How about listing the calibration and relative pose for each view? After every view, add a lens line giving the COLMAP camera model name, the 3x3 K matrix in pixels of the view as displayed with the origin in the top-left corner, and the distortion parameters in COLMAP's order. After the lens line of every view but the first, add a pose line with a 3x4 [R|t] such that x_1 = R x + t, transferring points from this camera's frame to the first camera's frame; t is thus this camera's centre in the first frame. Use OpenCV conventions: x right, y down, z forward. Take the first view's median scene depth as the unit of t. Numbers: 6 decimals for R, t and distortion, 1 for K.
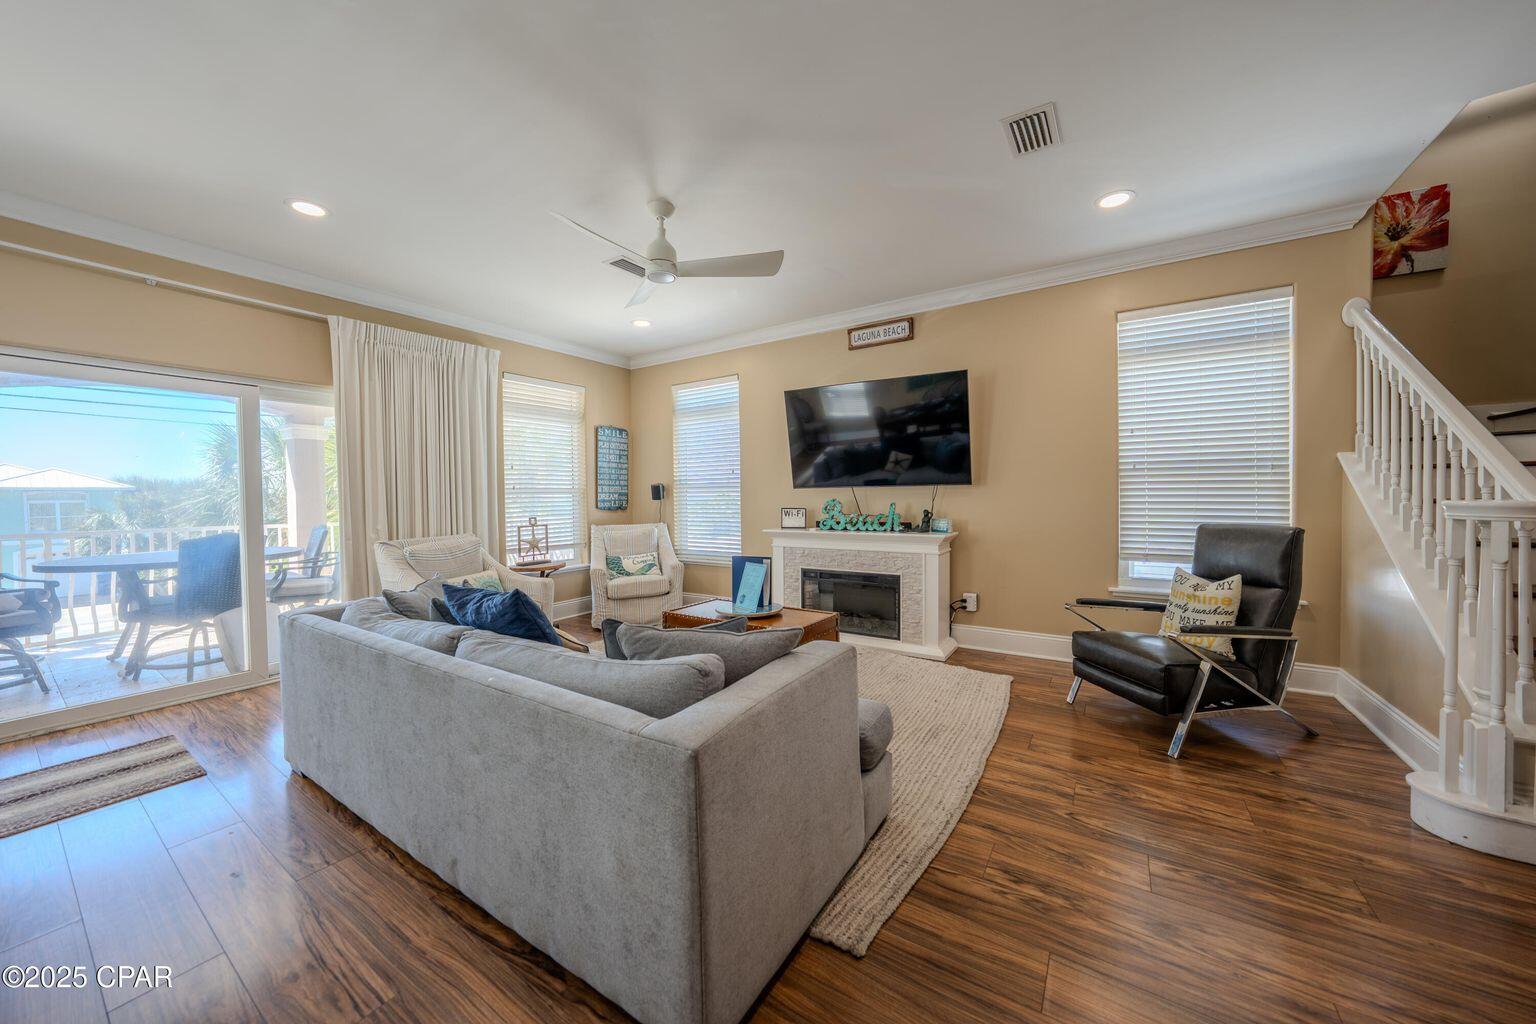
lens RADIAL K [[532.2, 0, 771.2], [0, 532.2, 508.0], [0, 0, 1]] dist [-0.030114, 0.007114]
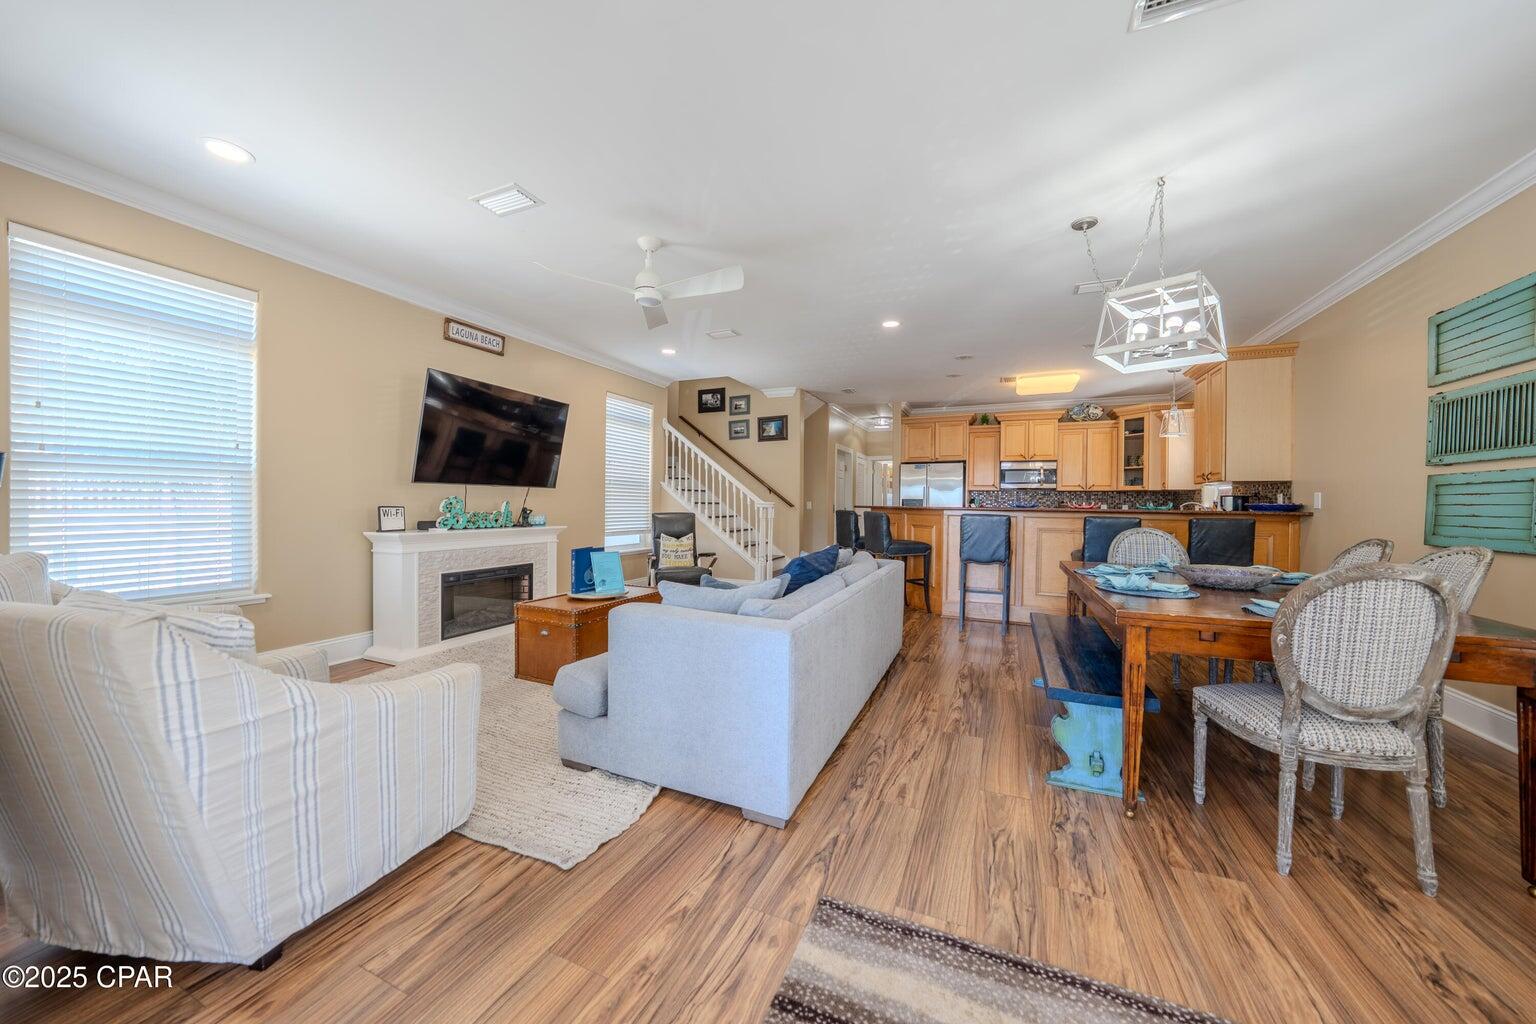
lens RADIAL K [[532.2, 0, 771.2], [0, 532.2, 508.0], [0, 0, 1]] dist [-0.030114, 0.007114]
pose [[-0.162400, -0.000093, 0.986725, -1.020462], [0.010976, 0.999938, 0.001901, 0.008812], [-0.986664, 0.011139, -0.162389, 0.684623]]
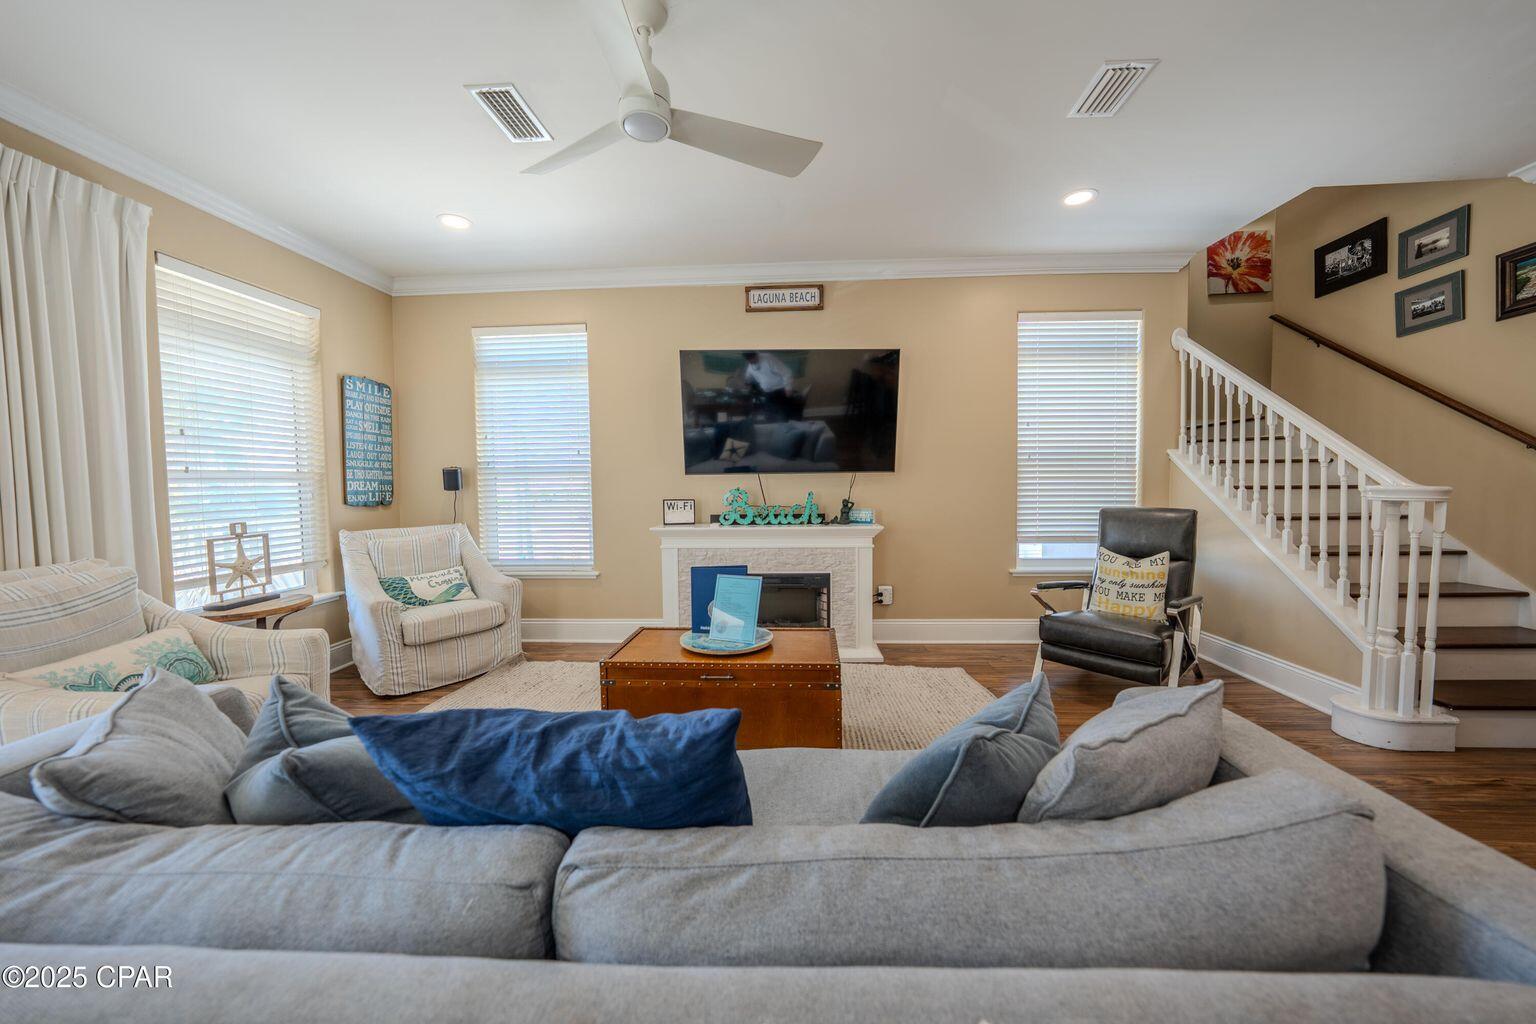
lens RADIAL K [[532.2, 0, 771.2], [0, 532.2, 508.0], [0, 0, 1]] dist [-0.030114, 0.007114]
pose [[0.865785, -0.021323, 0.499961, -0.290794], [0.012425, 0.999700, 0.021119, -0.002473], [-0.500261, -0.012072, 0.865790, 0.287804]]
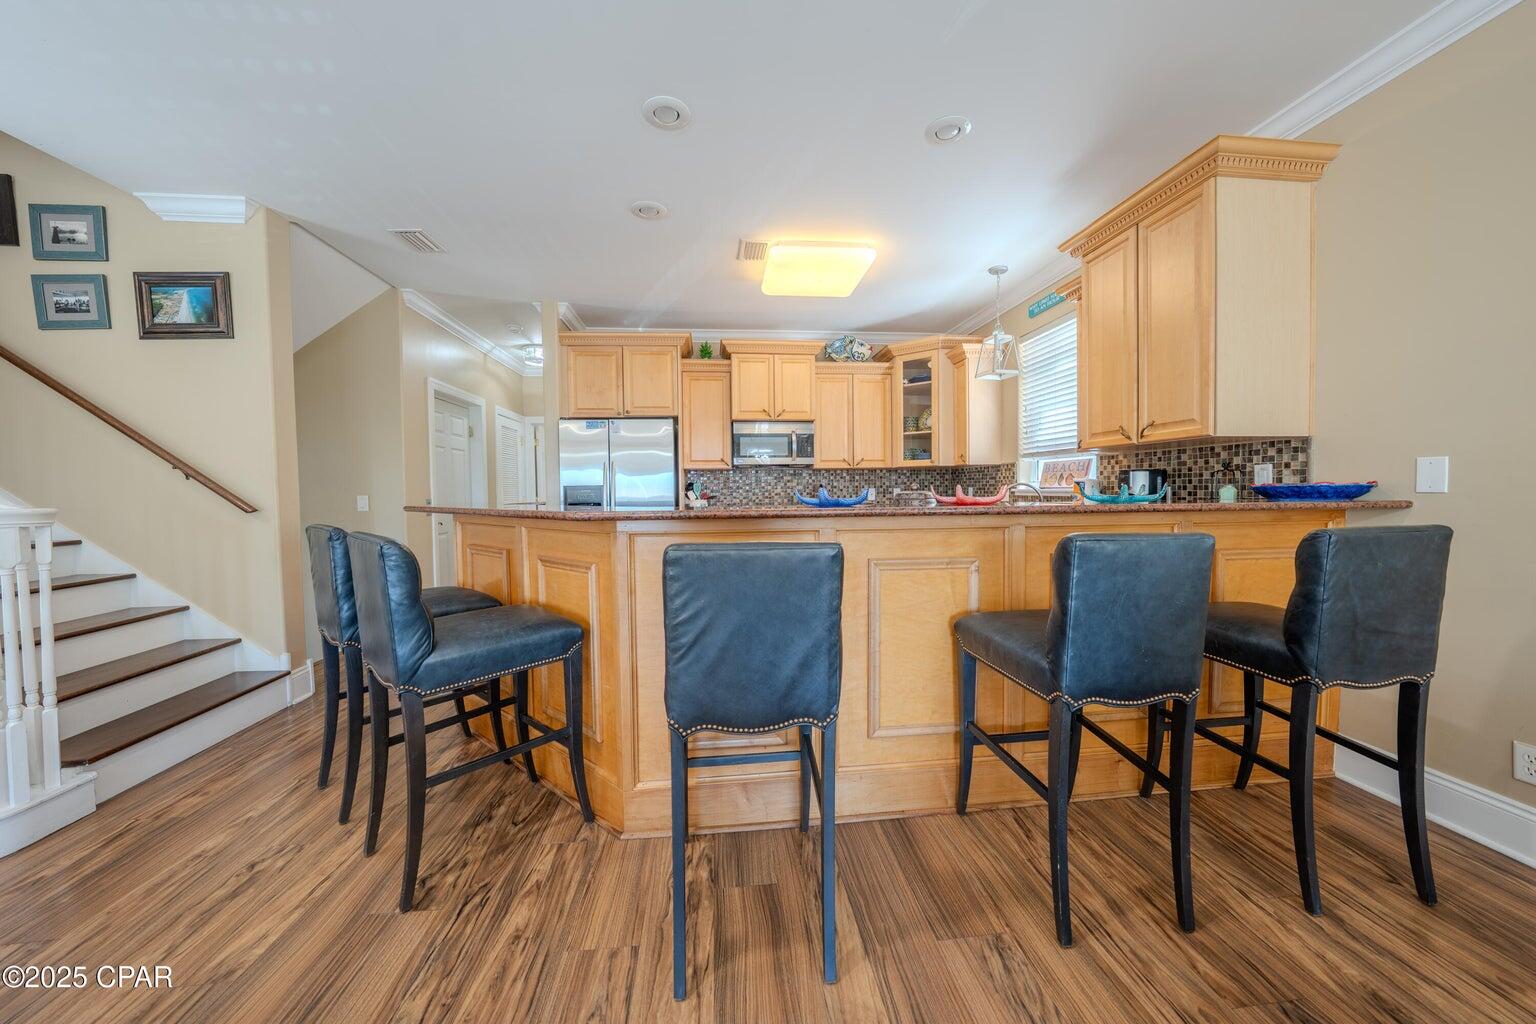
lens RADIAL K [[532.2, 0, 771.2], [0, 532.2, 508.0], [0, 0, 1]] dist [-0.030114, 0.007114]
pose [[-0.633424, -0.010504, 0.773734, -0.155613], [0.034467, 0.998532, 0.041773, -0.002156], [-0.773037, 0.053129, -0.632132, 0.196051]]
